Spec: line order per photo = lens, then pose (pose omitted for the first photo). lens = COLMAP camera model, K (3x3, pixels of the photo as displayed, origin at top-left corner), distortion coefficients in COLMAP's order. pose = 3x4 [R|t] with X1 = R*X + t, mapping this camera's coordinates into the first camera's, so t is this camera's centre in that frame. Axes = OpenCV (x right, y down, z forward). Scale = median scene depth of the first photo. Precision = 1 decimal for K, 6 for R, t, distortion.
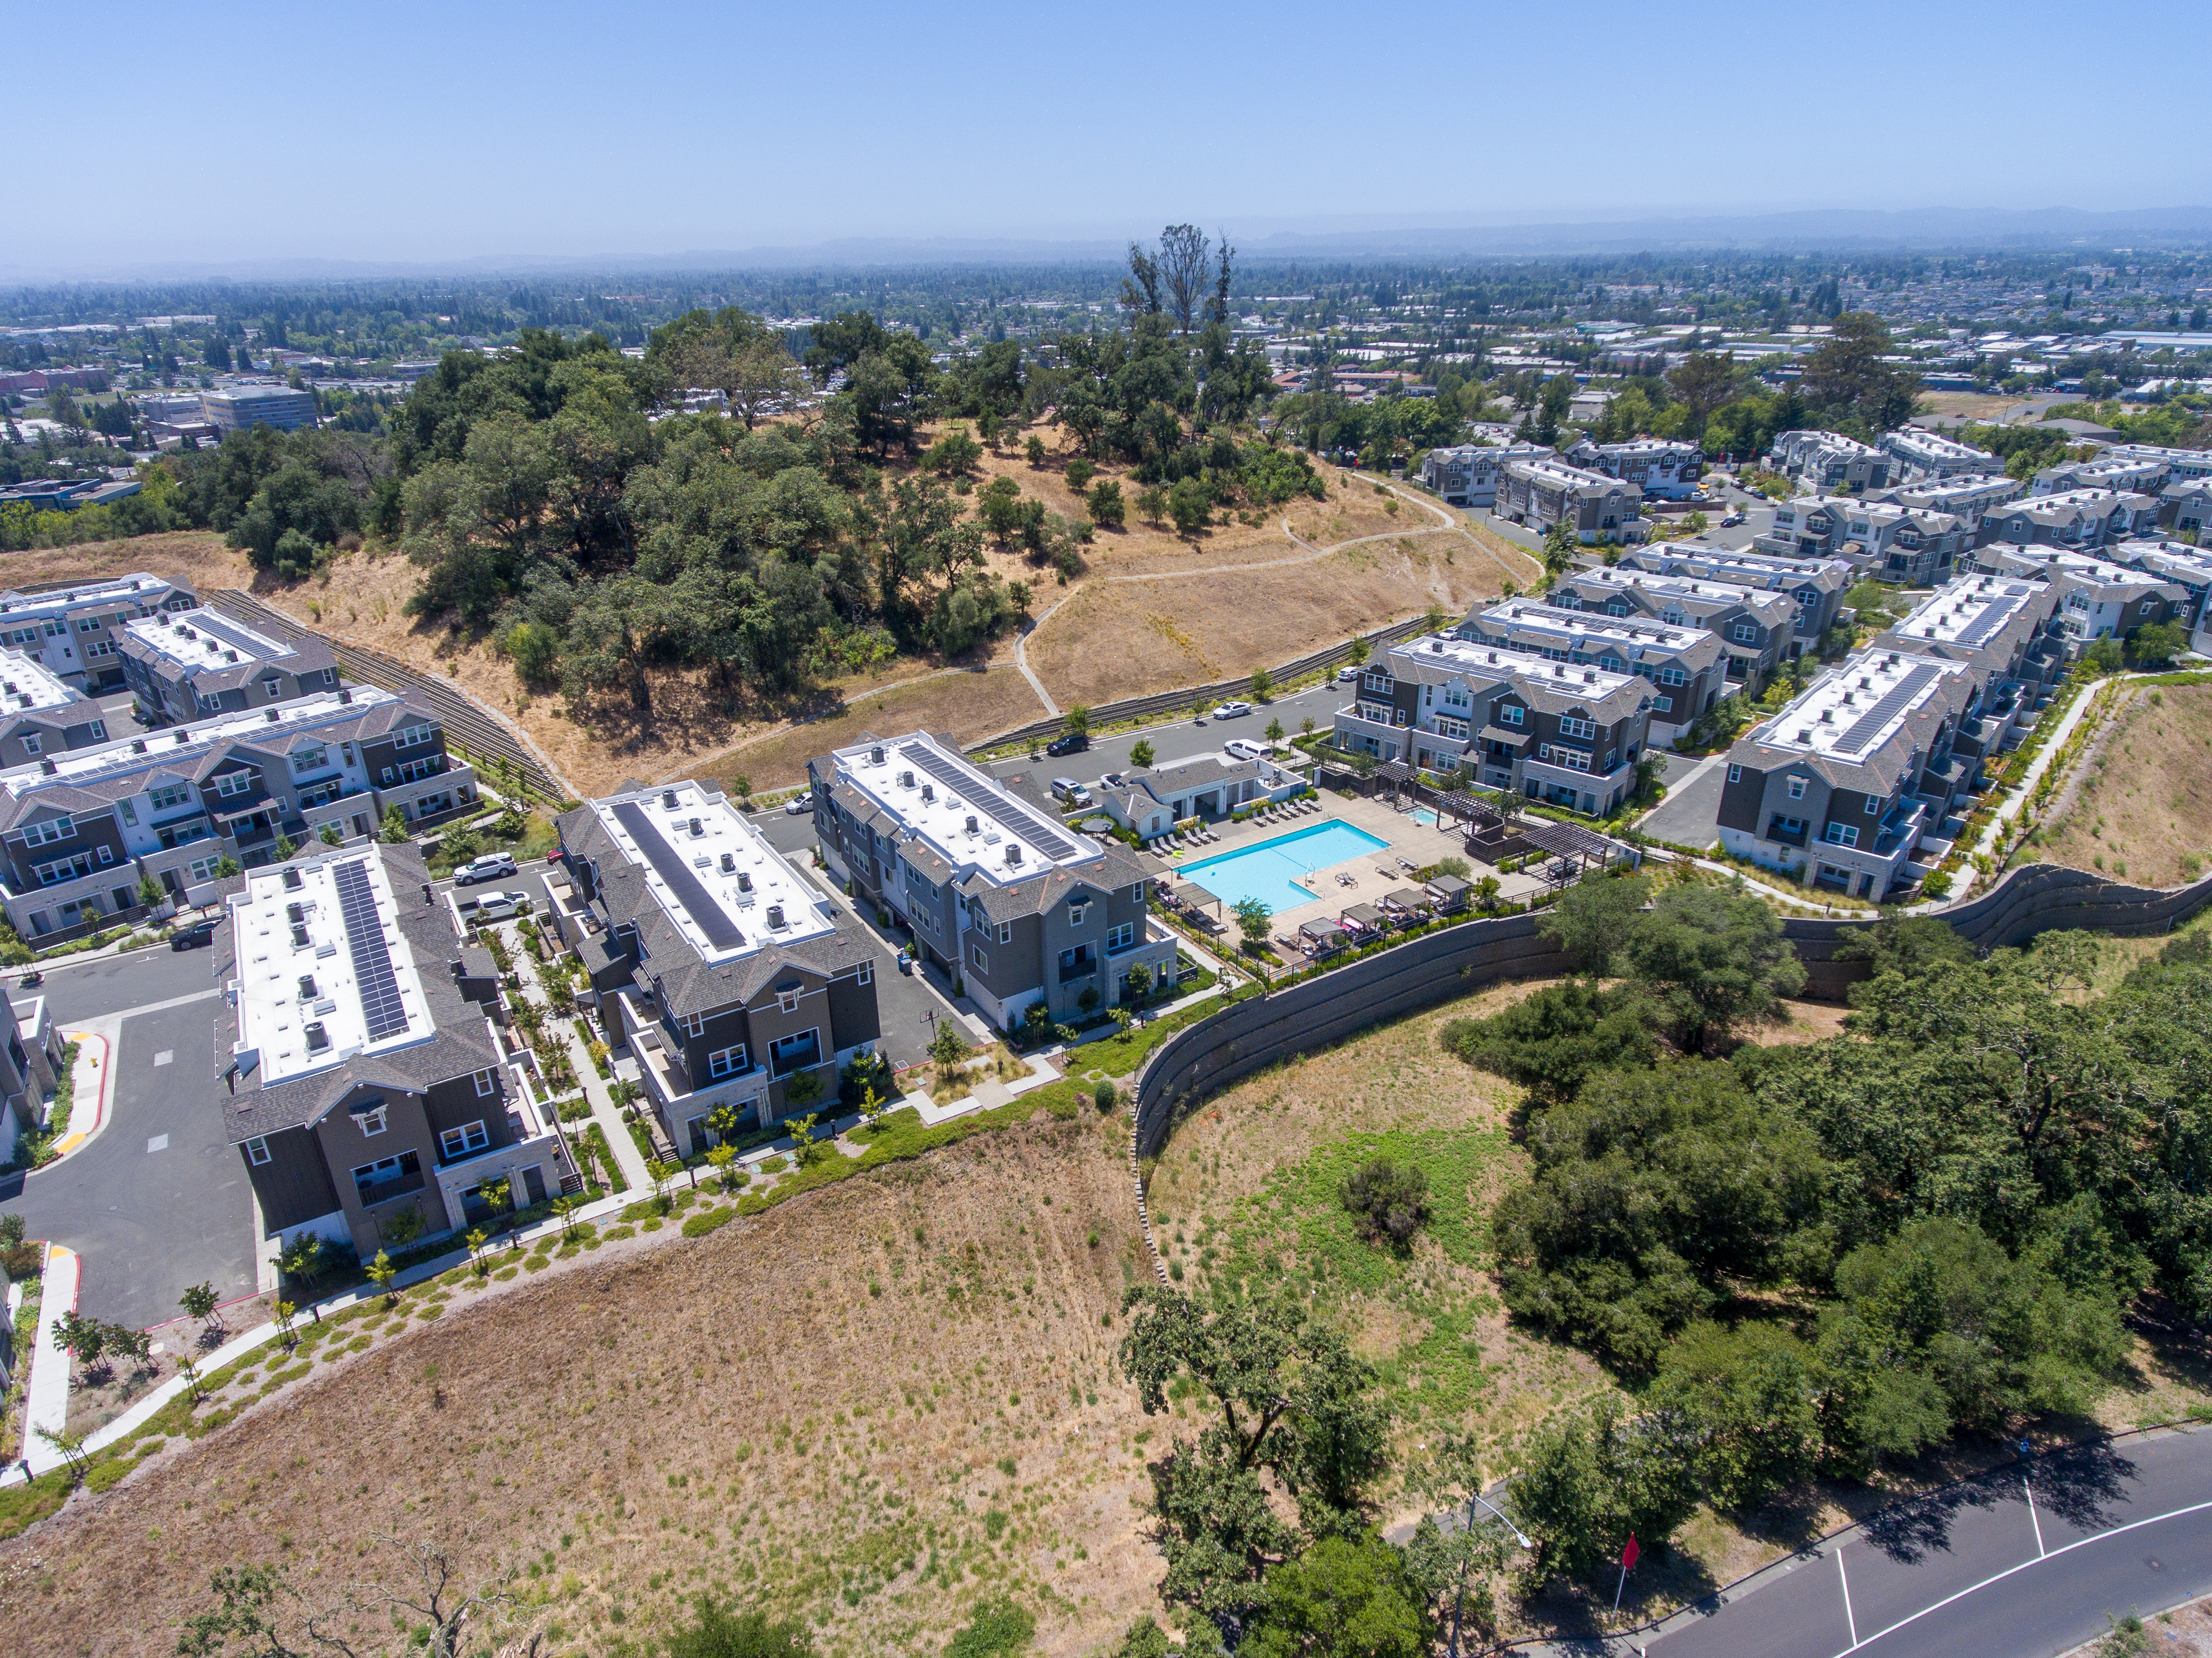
lens RADIAL K [[1298.3, 0, 1080.3], [0, 1298.3, 836.8], [0, 0, 1]] dist [-0.005279, 0.001706]
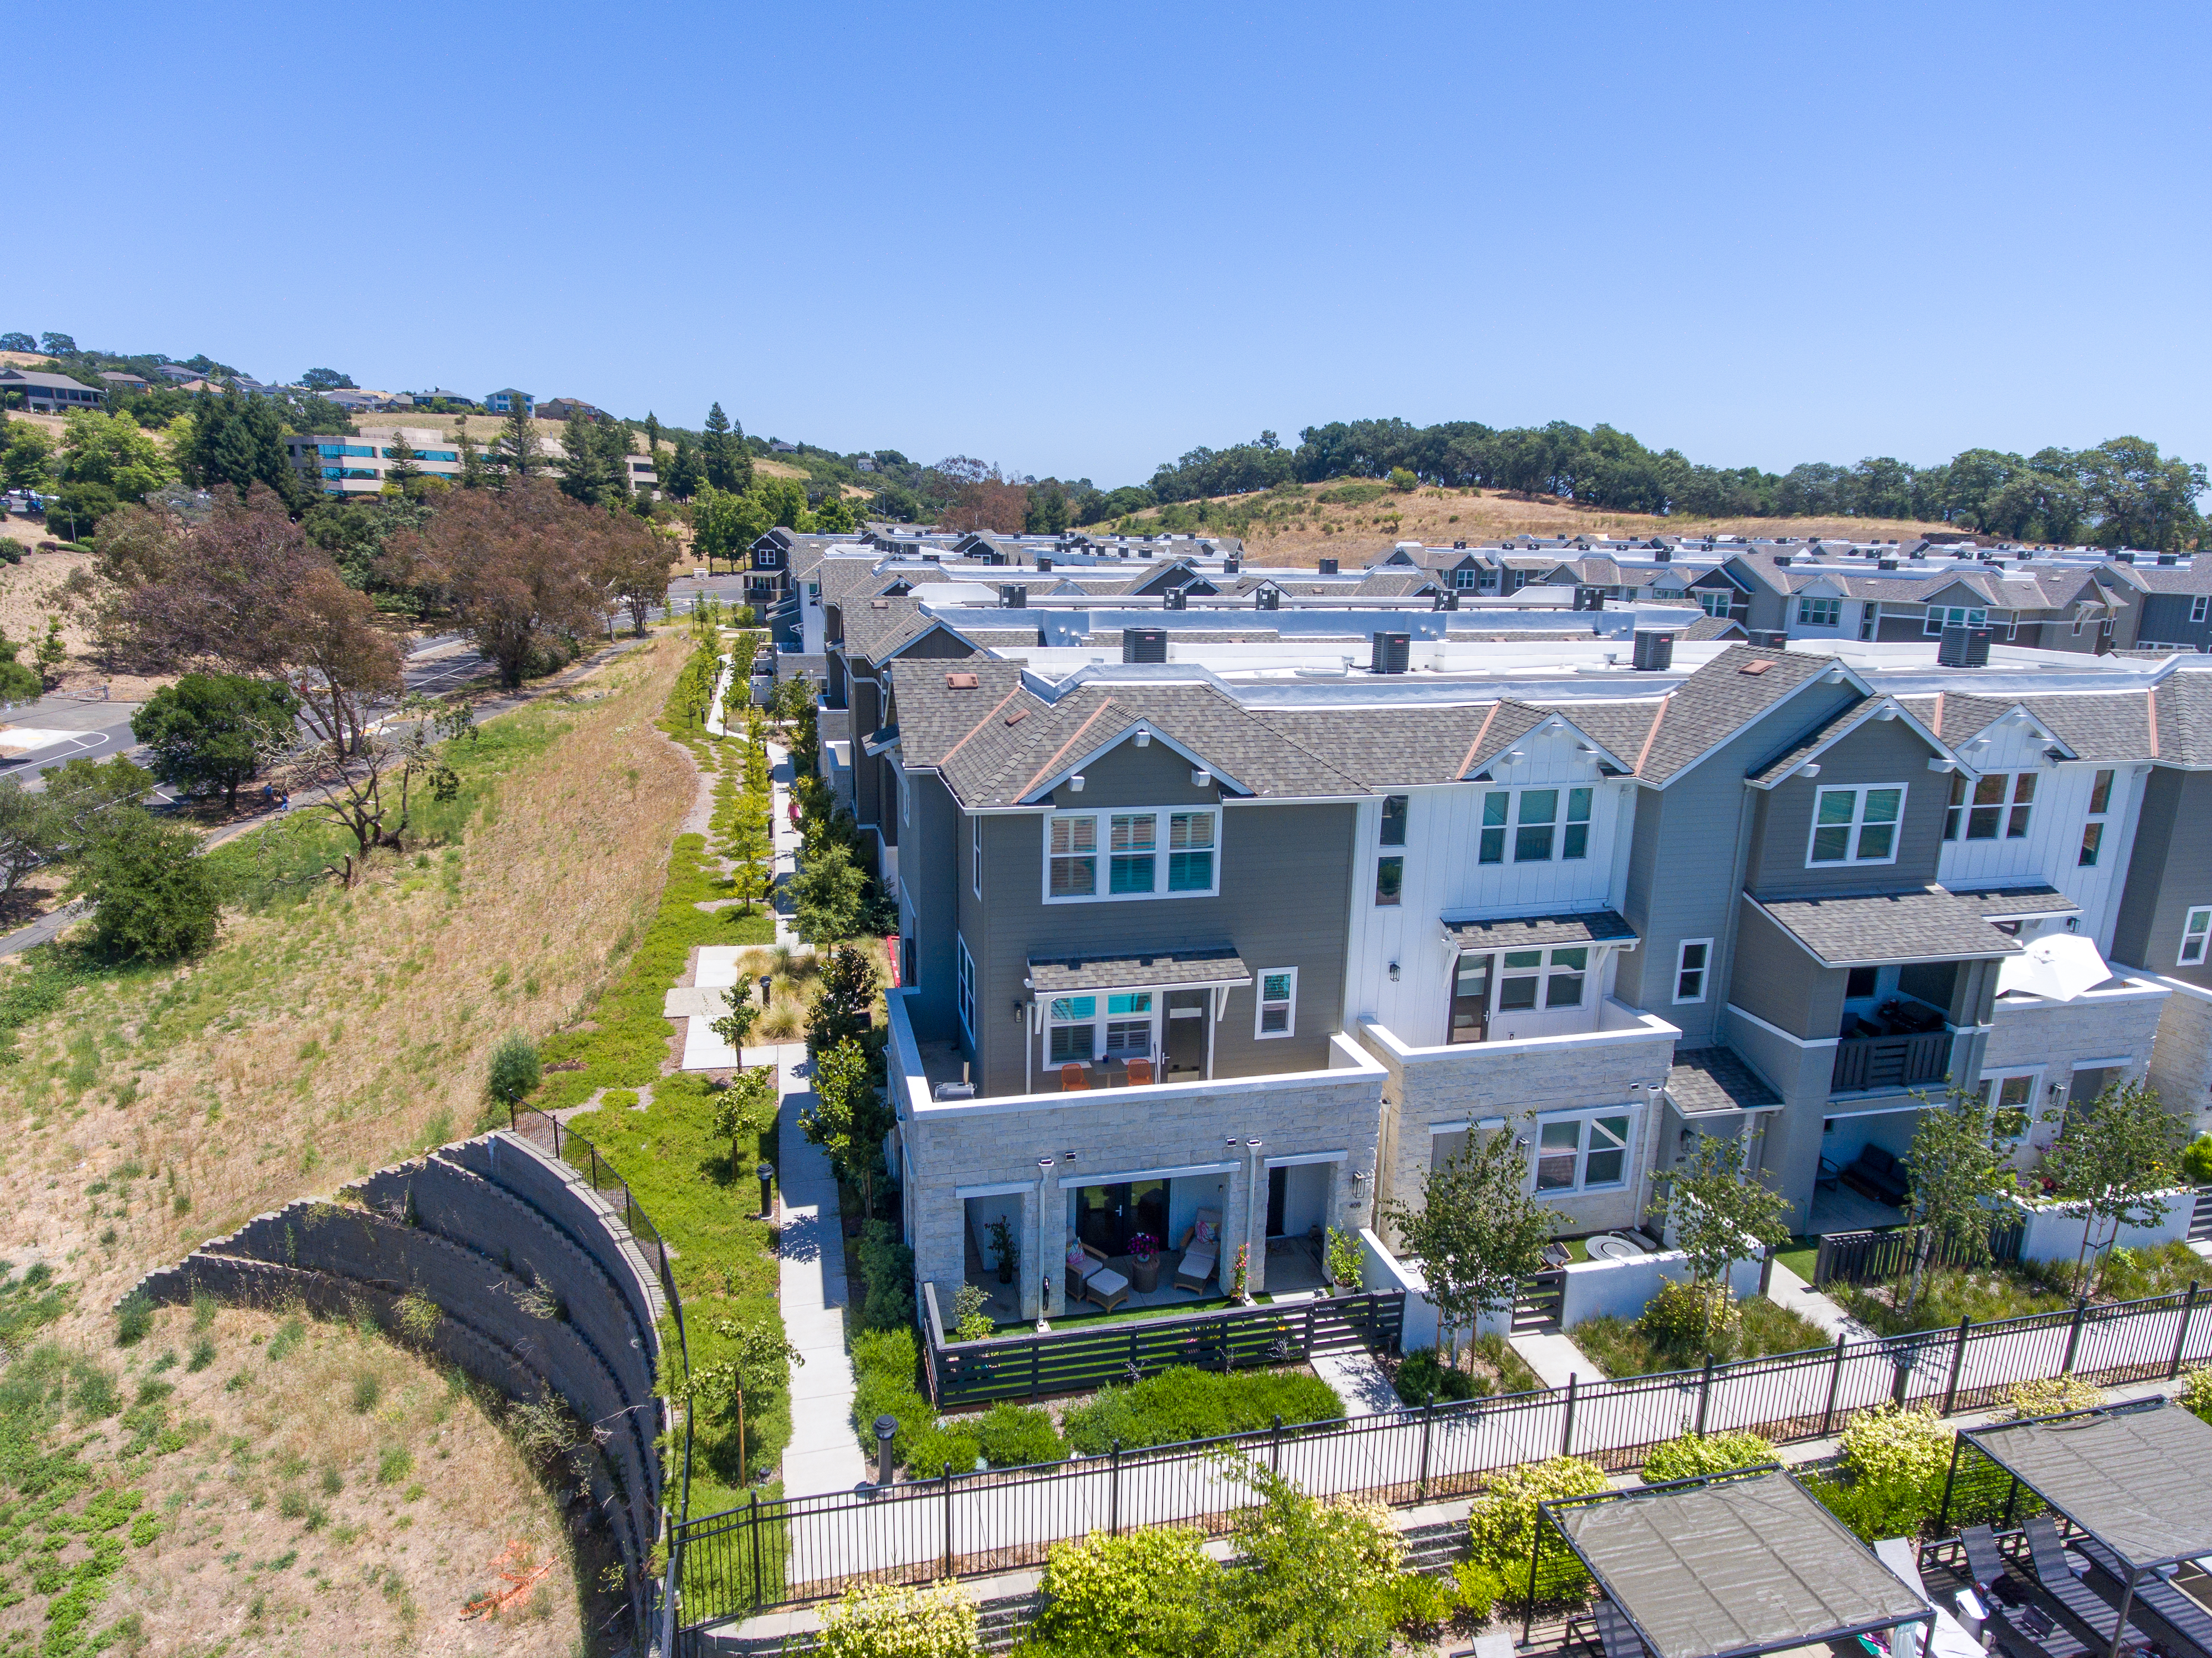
lens RADIAL K [[1298.3, 0, 1080.3], [0, 1298.3, 836.8], [0, 0, 1]] dist [-0.005279, 0.001706]
pose [[-0.325415, 0.235009, -0.915902, 0.236173], [-0.400565, 0.843154, 0.358662, -0.052864], [0.856535, 0.483592, -0.180239, 0.925663]]
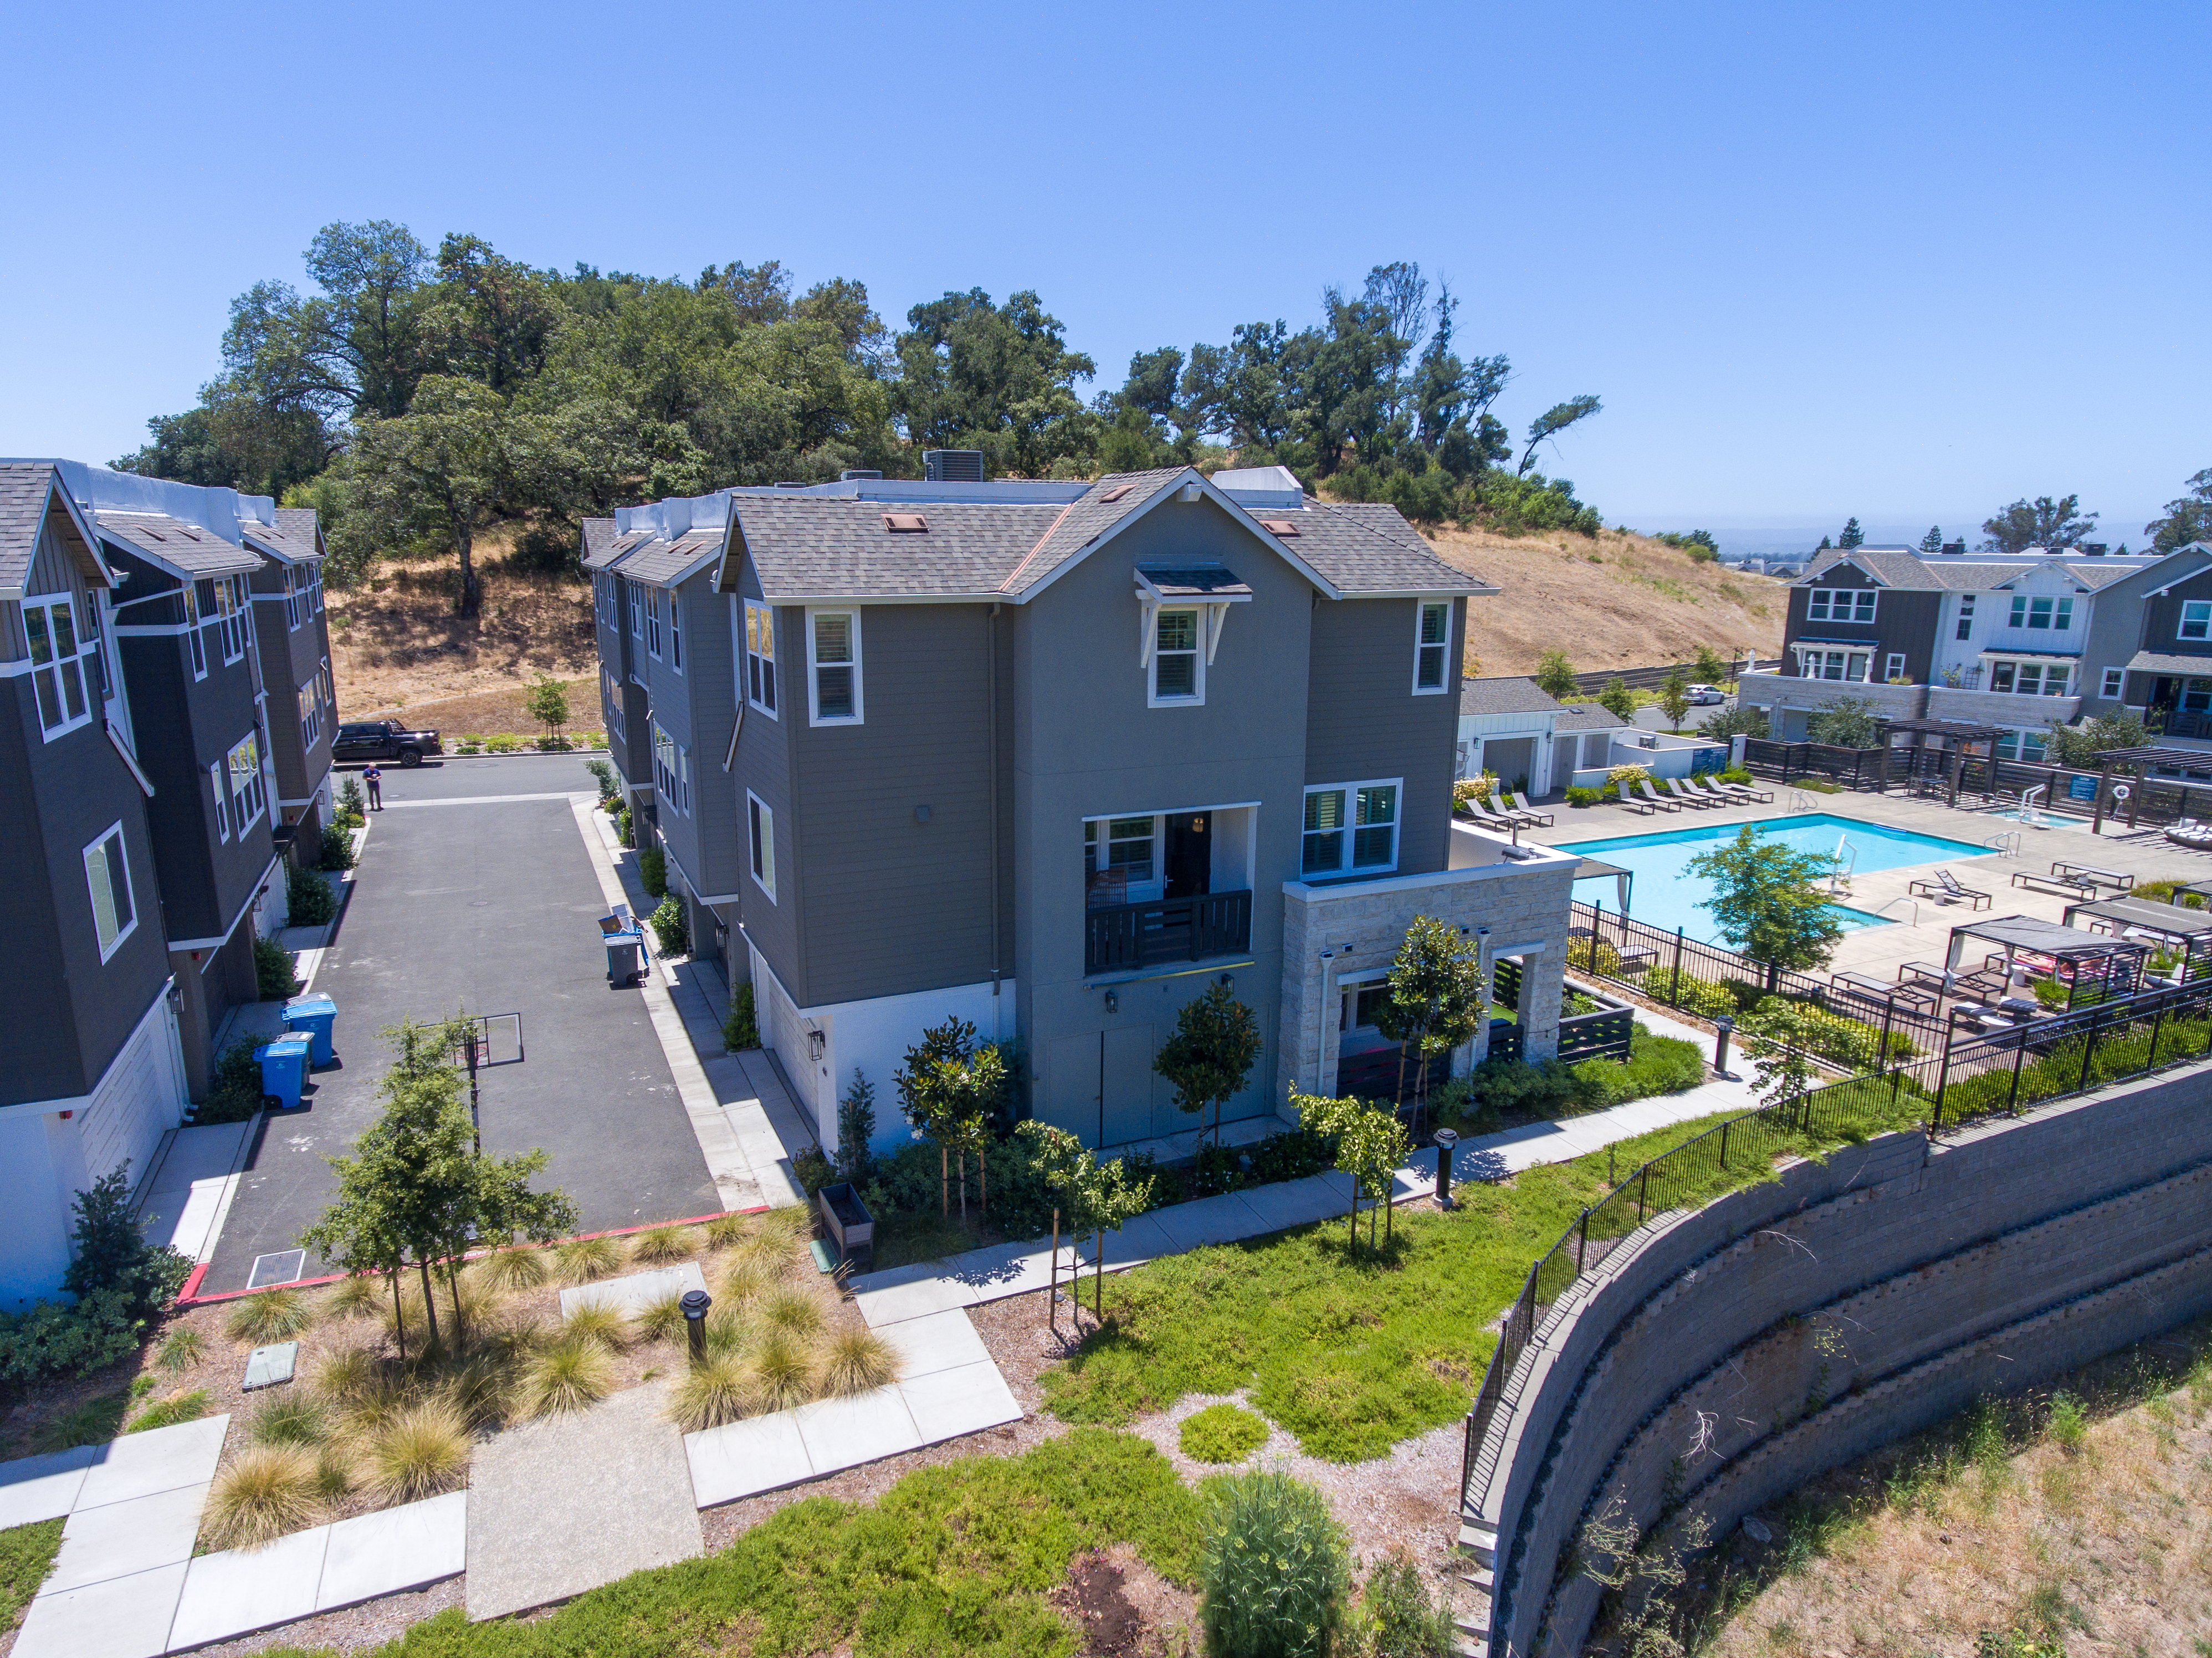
lens RADIAL K [[1298.3, 0, 1080.3], [0, 1298.3, 836.8], [0, 0, 1]] dist [-0.005279, 0.001706]
pose [[0.991034, 0.052882, -0.122697, 0.008459], [-0.076239, 0.977978, -0.194284, 0.114391], [0.109721, 0.201896, 0.973242, 0.658542]]
